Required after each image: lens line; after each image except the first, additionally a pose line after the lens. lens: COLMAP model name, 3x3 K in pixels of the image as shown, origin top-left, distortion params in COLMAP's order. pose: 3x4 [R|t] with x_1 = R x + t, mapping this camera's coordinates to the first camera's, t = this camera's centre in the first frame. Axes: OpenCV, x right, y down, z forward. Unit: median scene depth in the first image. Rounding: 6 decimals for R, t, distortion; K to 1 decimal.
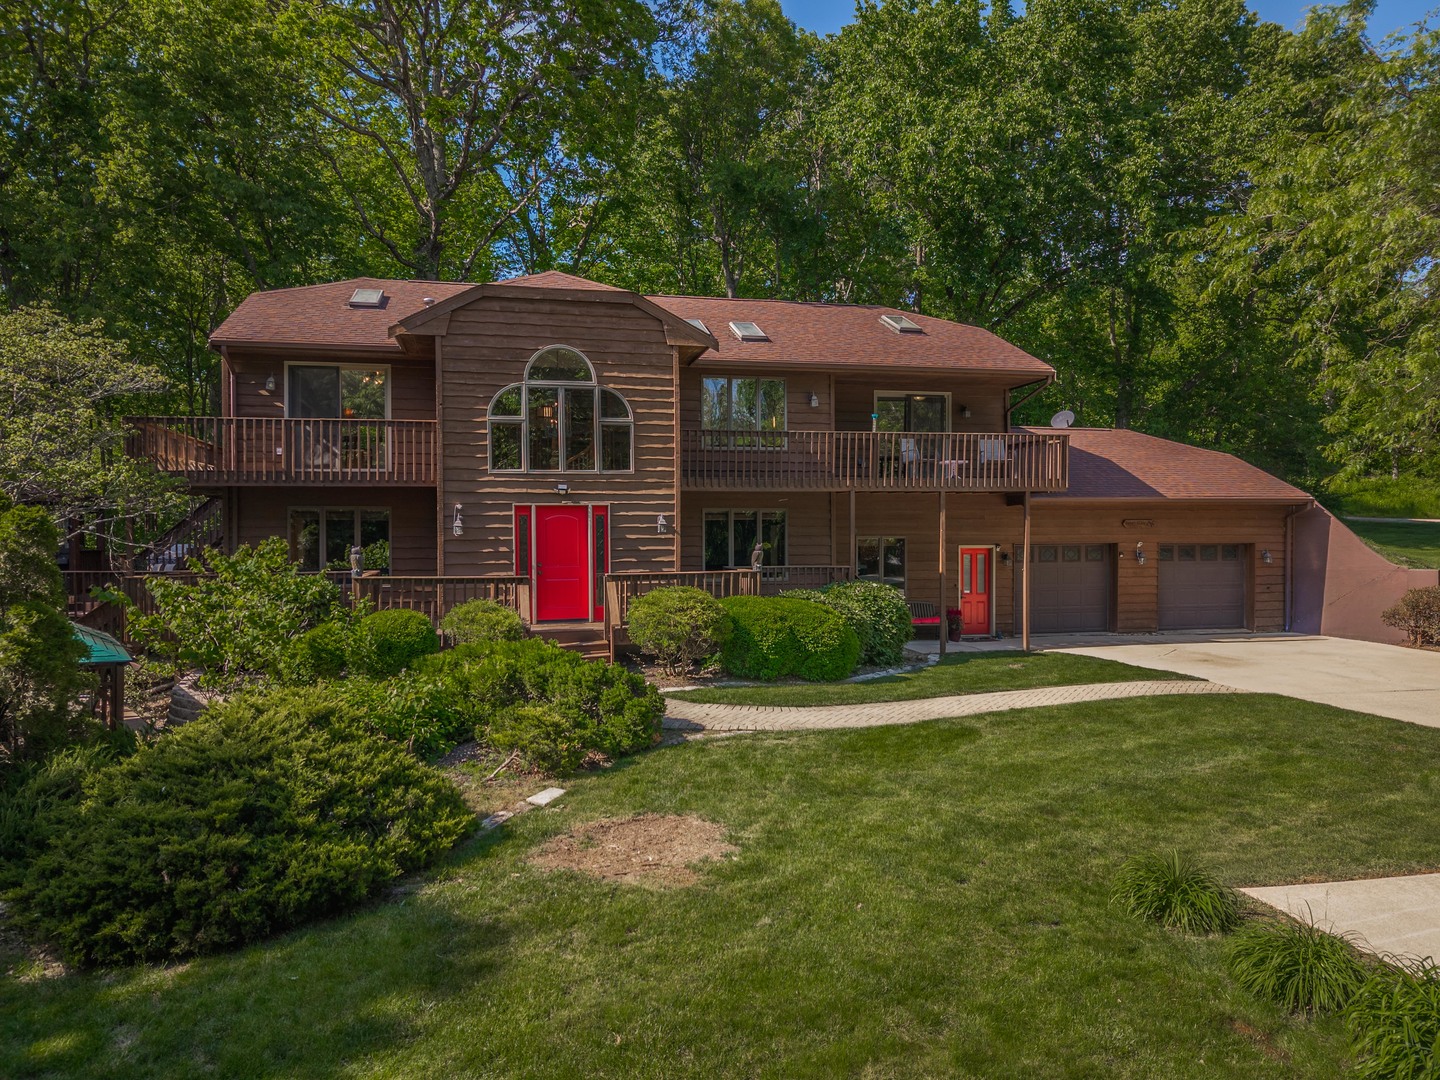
lens RADIAL K [[962.3, 0, 723.7], [0, 962.3, 541.2], [0, 0, 1]] dist [0.025852, -0.022314]
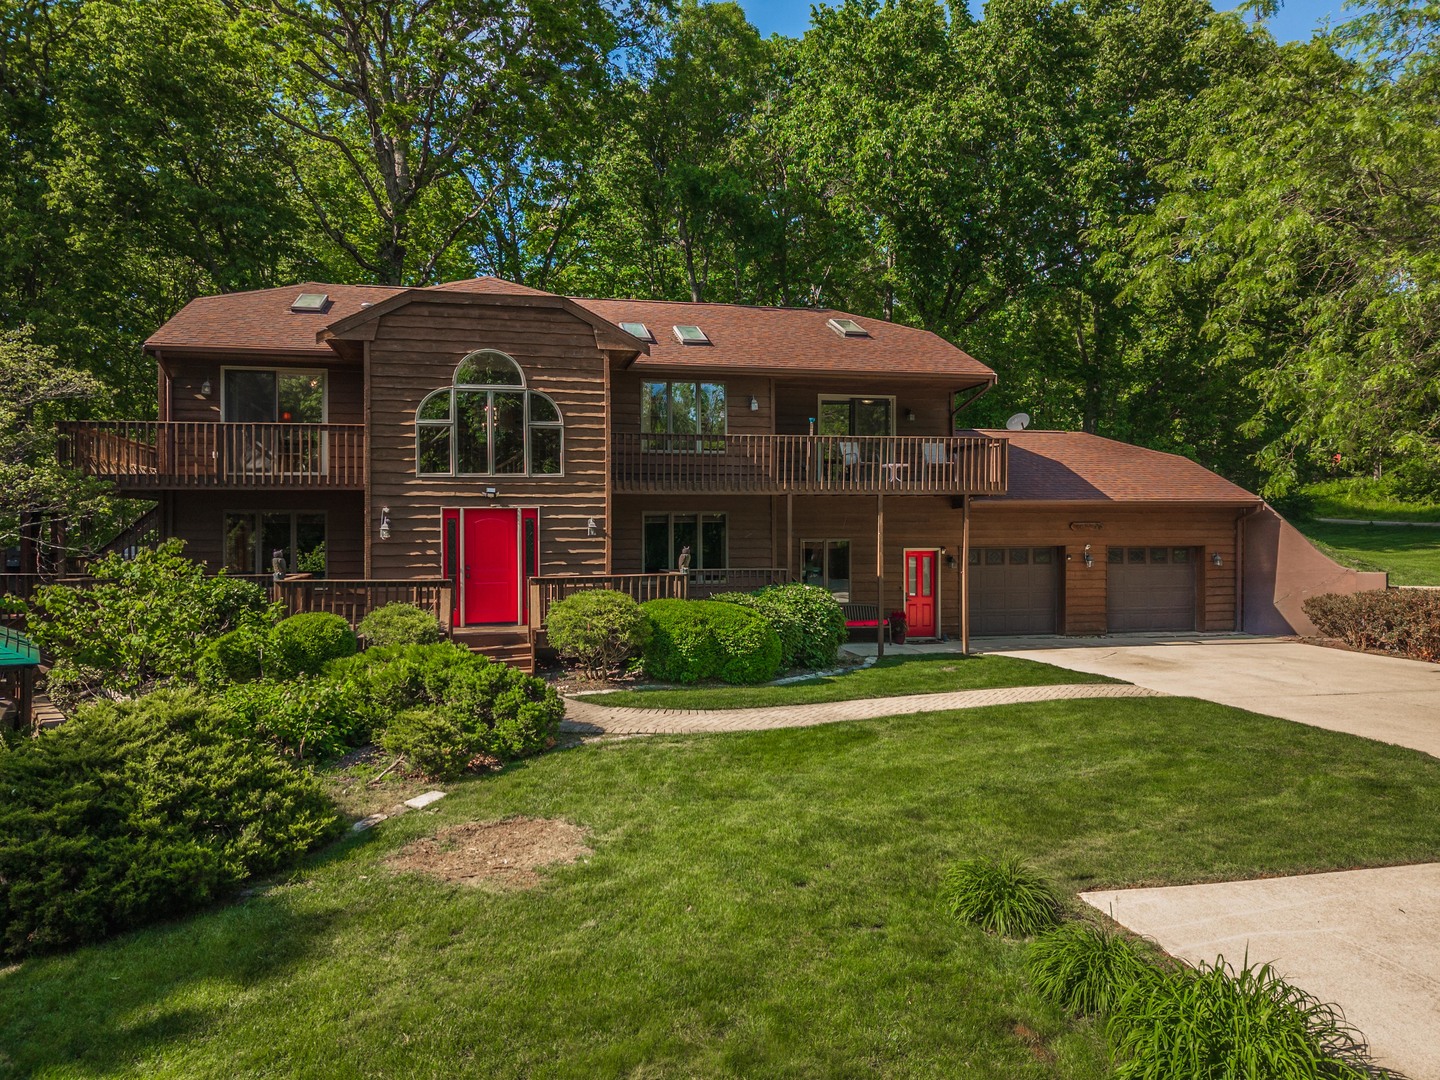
lens RADIAL K [[966.0, 0, 712.1], [0, 966.0, 532.6], [0, 0, 1]] dist [0.028248, -0.025117]
pose [[0.999971, -0.000018, -0.007673, 0.070280], [-0.000061, 0.999947, -0.010343, -0.001939], [0.007673, 0.010343, 0.999917, -0.007024]]
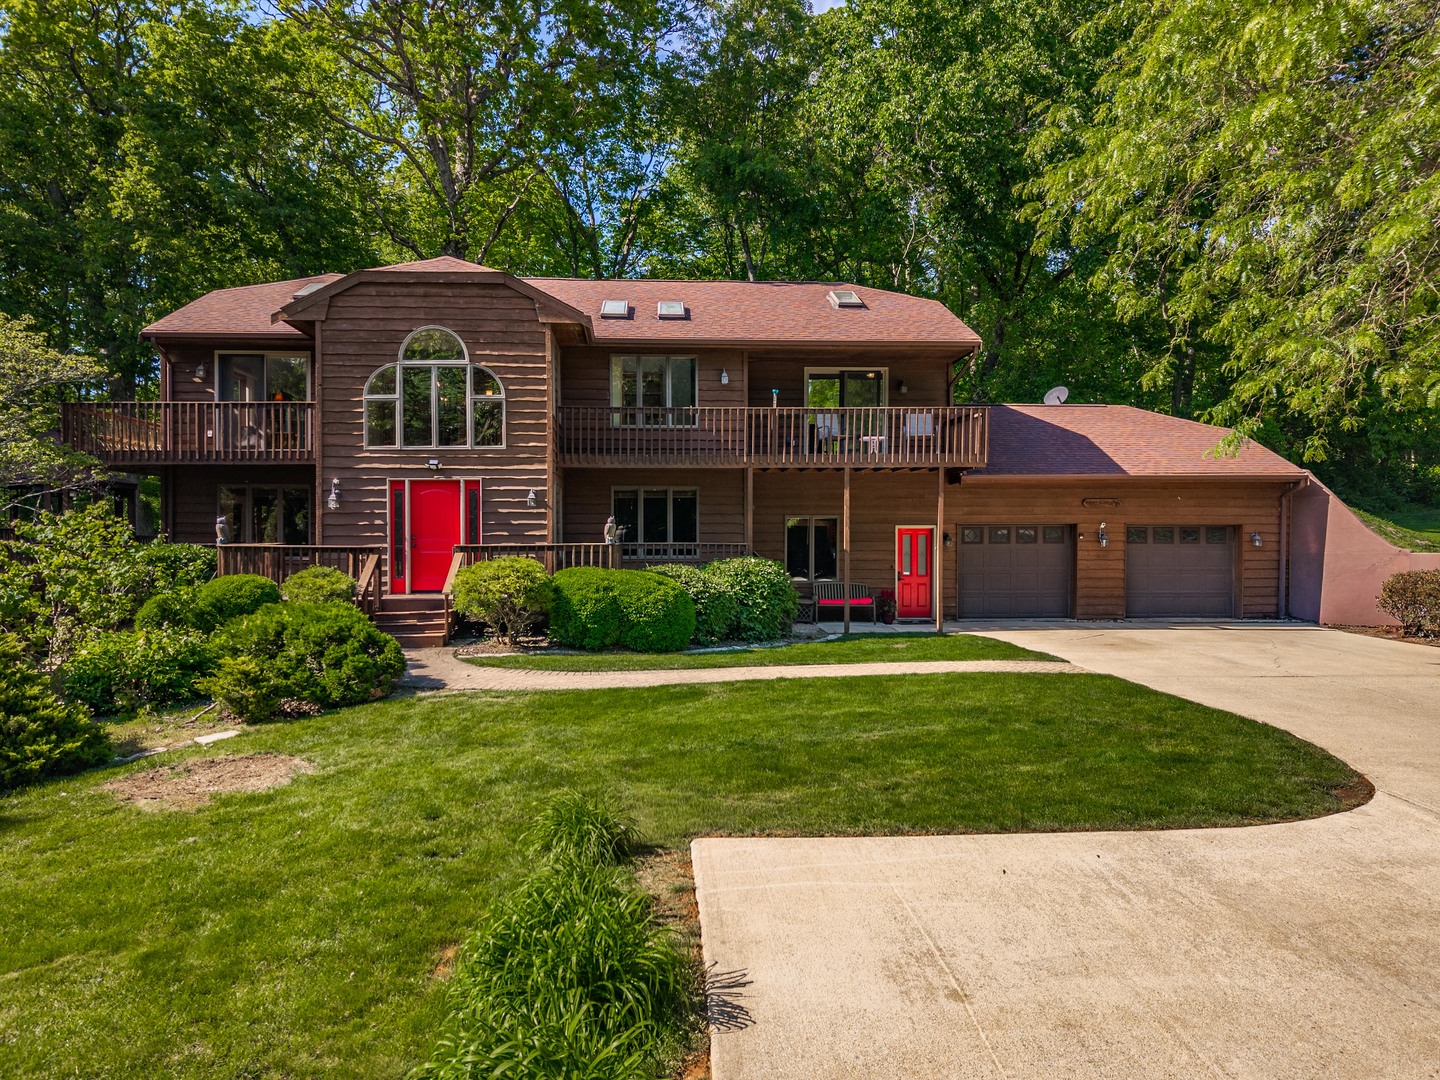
lens RADIAL K [[968.3, 0, 723.4], [0, 968.3, 539.1], [0, 0, 1]] dist [0.011223, -0.002758]
pose [[0.986361, 0.003652, -0.164557, 0.311301], [-0.003680, 0.999993, 0.000131, 0.024978], [0.164556, 0.000476, 0.986368, 0.019253]]
